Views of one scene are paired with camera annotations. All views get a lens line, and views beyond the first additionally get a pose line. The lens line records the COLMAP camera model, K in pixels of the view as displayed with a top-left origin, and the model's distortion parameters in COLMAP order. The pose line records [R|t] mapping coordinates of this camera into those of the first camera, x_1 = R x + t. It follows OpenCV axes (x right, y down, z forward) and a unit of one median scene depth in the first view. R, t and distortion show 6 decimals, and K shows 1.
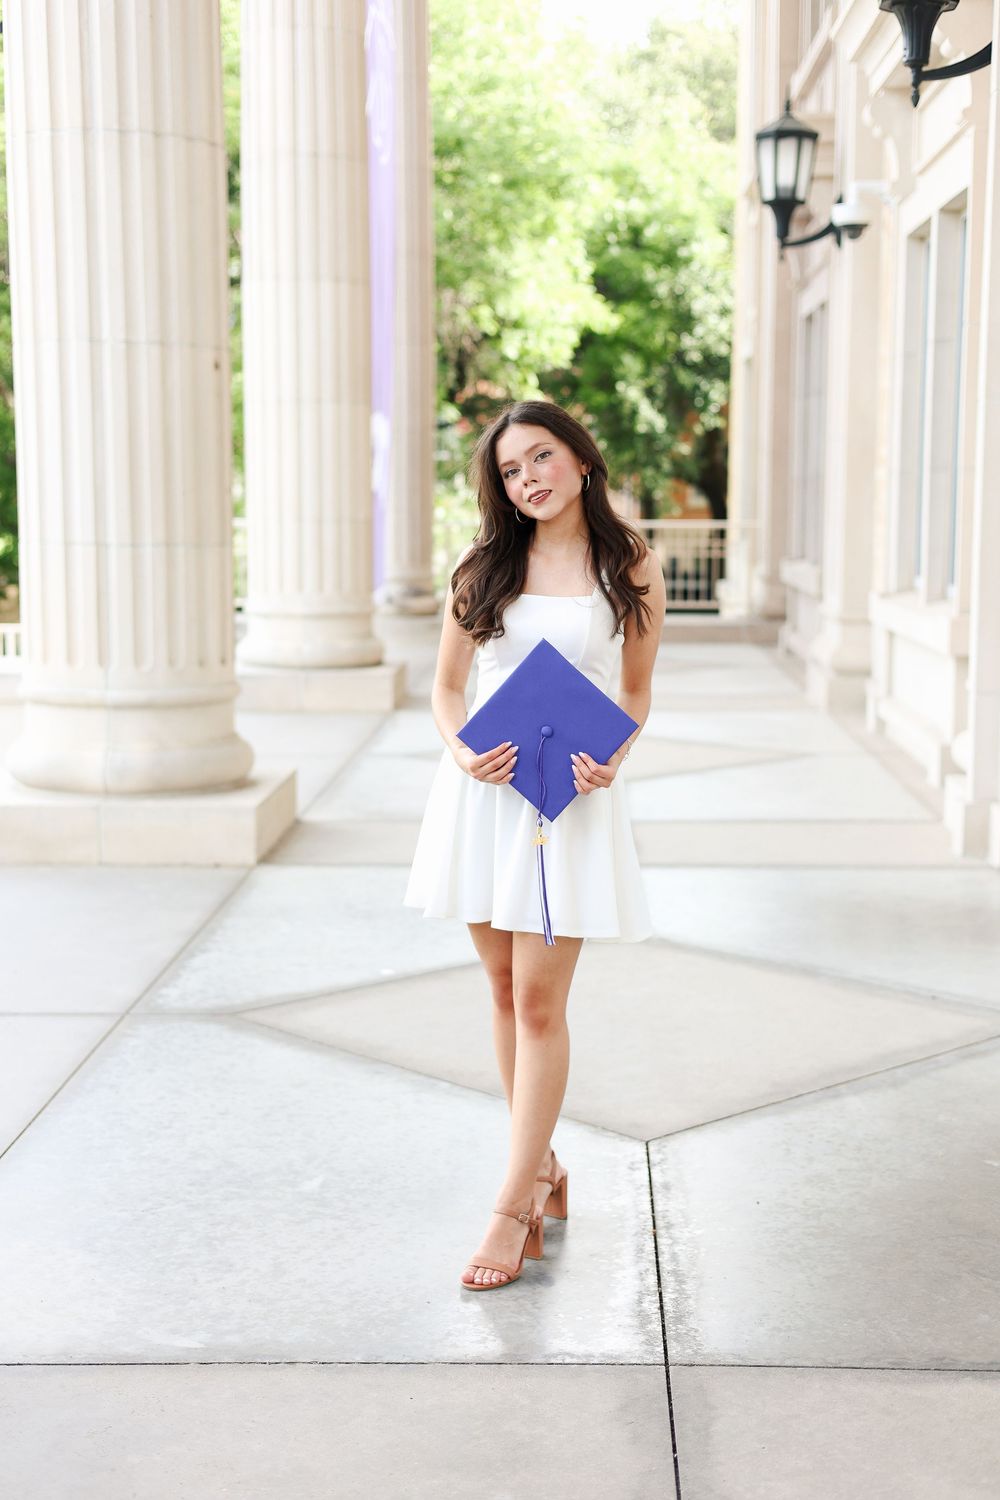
lens RADIAL K [[2026.2, 0, 500.0], [0, 2026.2, 750.0], [0, 0, 1]] dist [0.041928, -0.128433]
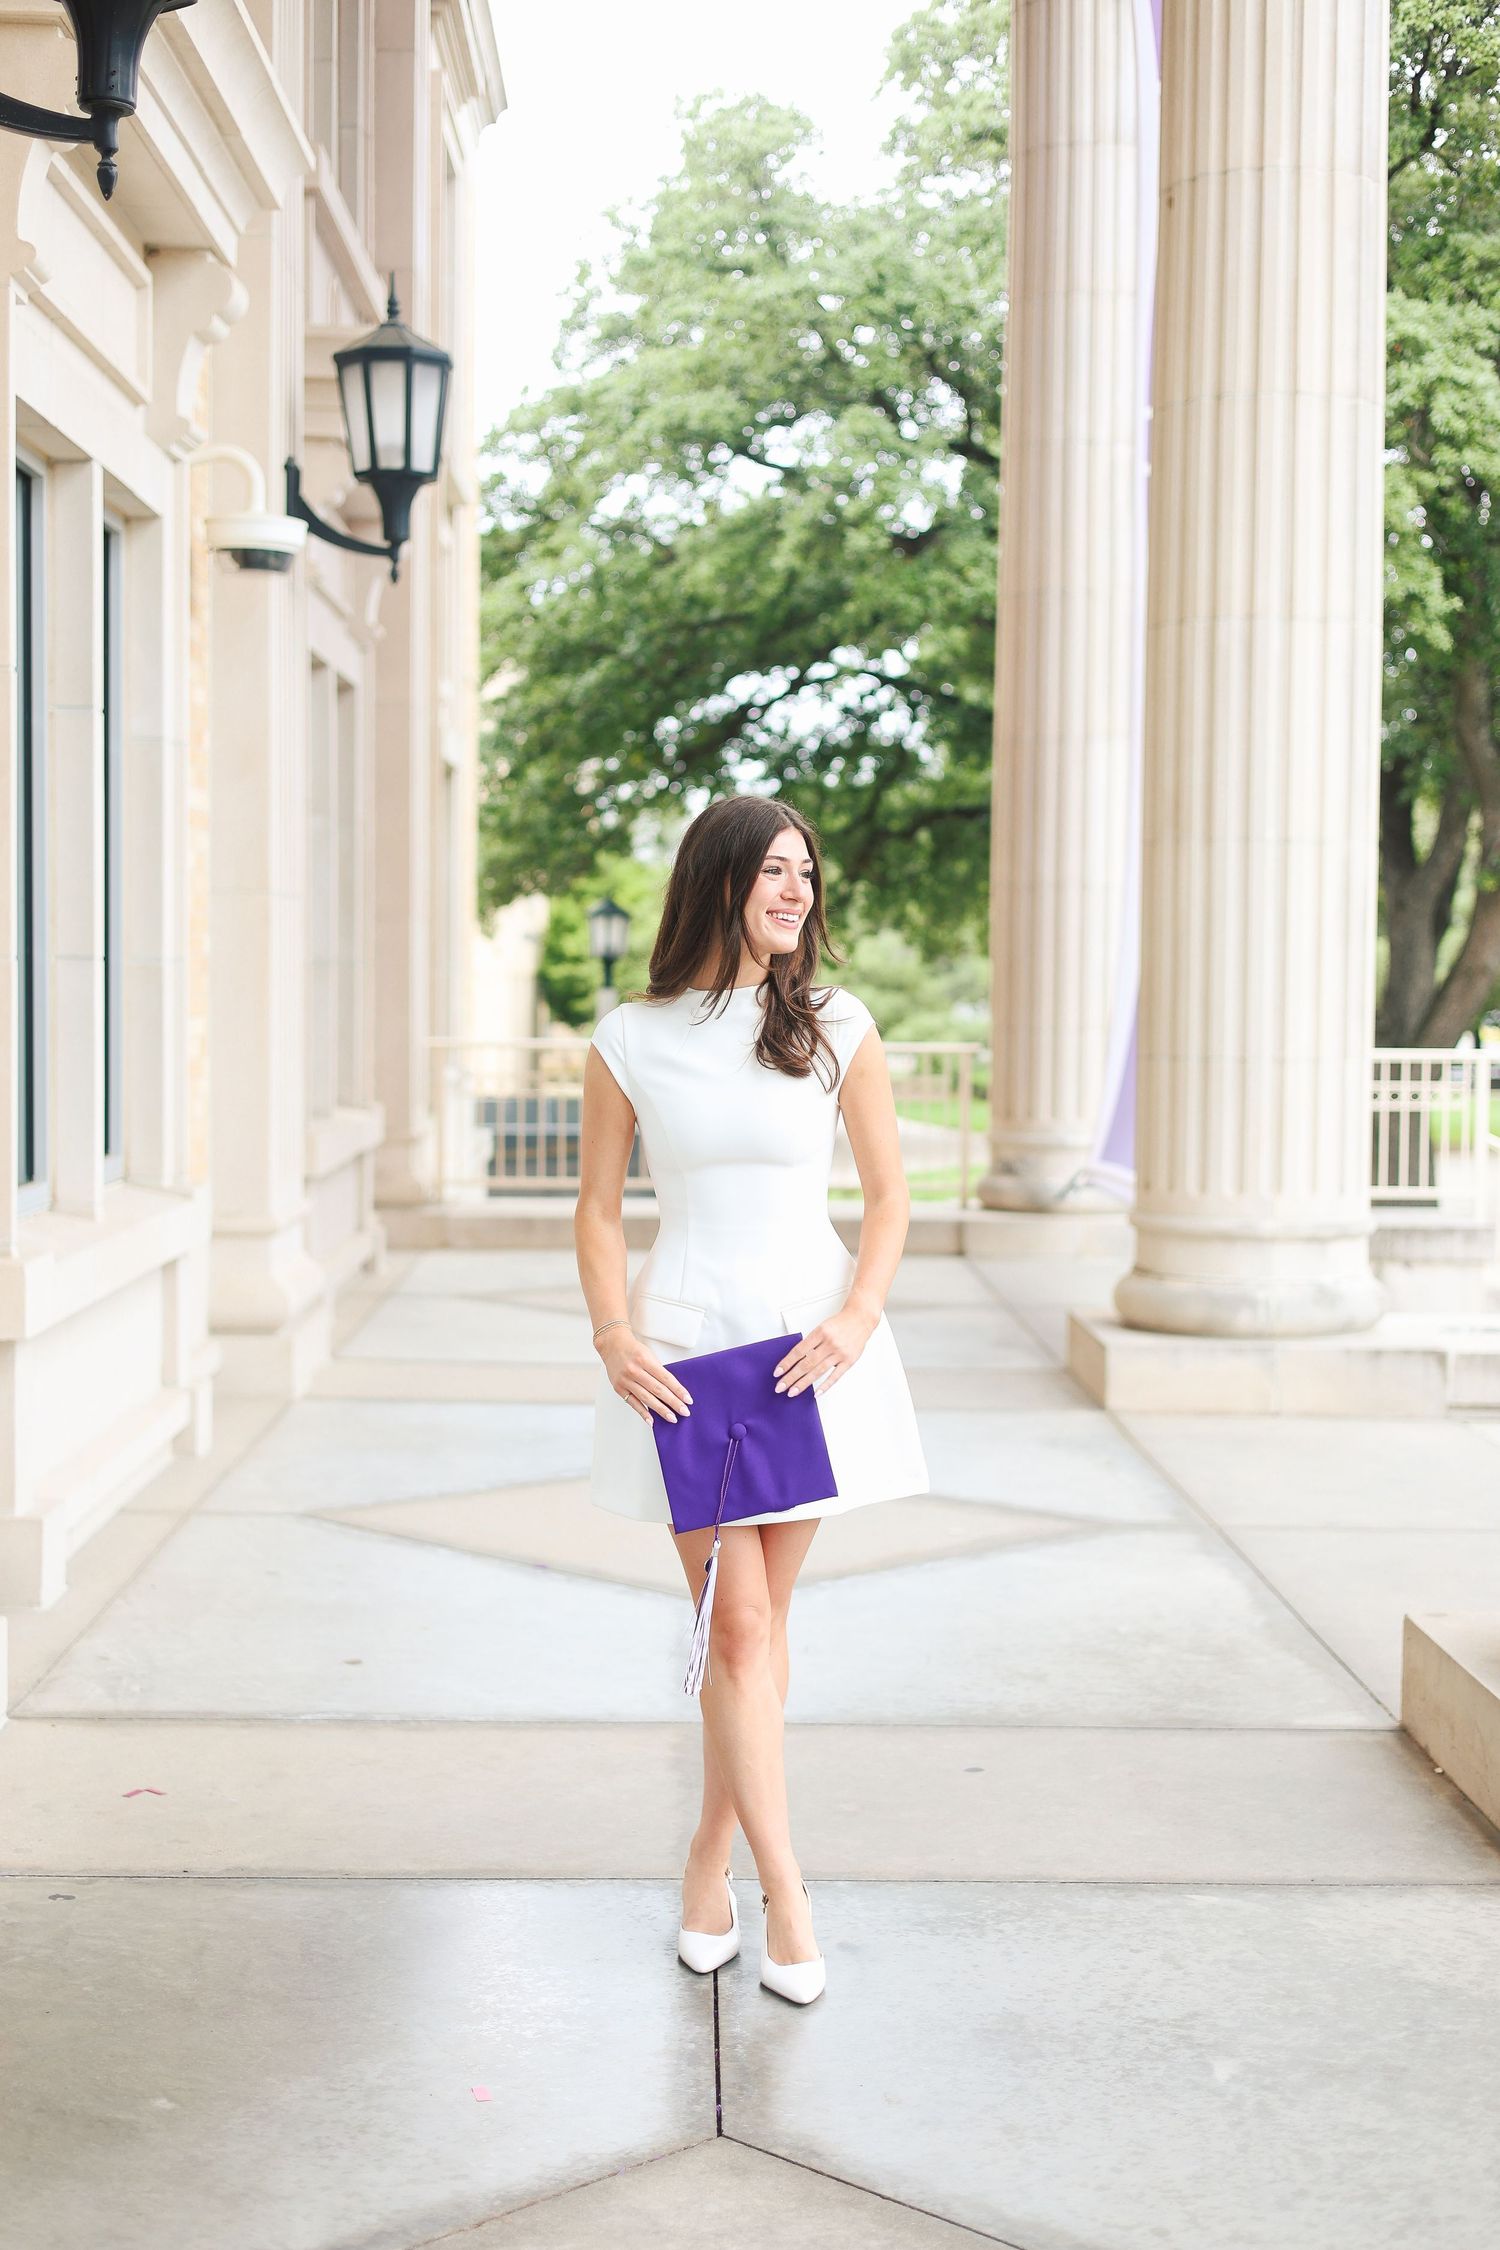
lens RADIAL K [[3079.1, 0, 757.0], [0, 3079.1, 1128.2], [0, 0, 1]] dist [0.046075, -0.141243]
pose [[-0.997890, -0.008200, -0.064406, 0.132987], [-0.019474, 0.984120, 0.176434, -0.275182], [0.061937, 0.177316, -0.982203, 1.999537]]
